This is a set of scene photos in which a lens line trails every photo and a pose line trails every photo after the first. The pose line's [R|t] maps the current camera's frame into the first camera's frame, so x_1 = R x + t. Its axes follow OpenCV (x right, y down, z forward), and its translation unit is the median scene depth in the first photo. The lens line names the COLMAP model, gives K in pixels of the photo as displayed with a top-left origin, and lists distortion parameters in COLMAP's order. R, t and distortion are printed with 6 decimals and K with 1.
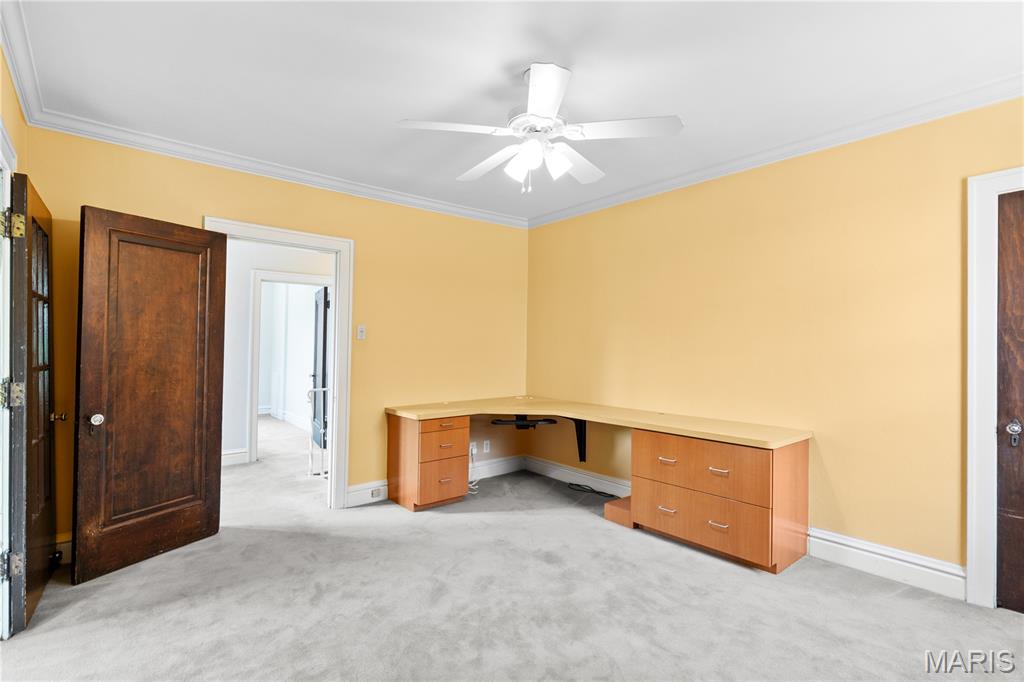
lens RADIAL K [[477.0, 0, 507.1], [0, 477.0, 347.6], [0, 0, 1]] dist [0.005845, 0.000670]
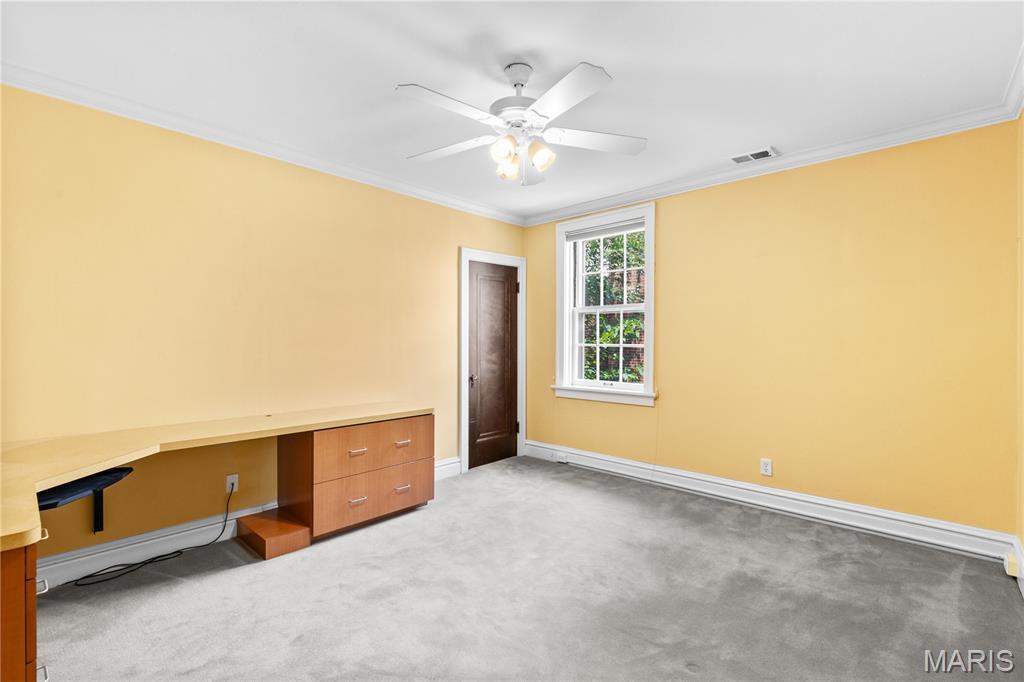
lens RADIAL K [[477.0, 0, 518.0], [0, 477.0, 340.2], [0, 0, 1]] dist [0.005845, 0.000670]
pose [[-0.107349, -0.021541, 0.993988, -0.719002], [-0.001196, 0.999767, 0.021537, -0.026232], [-0.994221, 0.001123, -0.107350, 0.775056]]
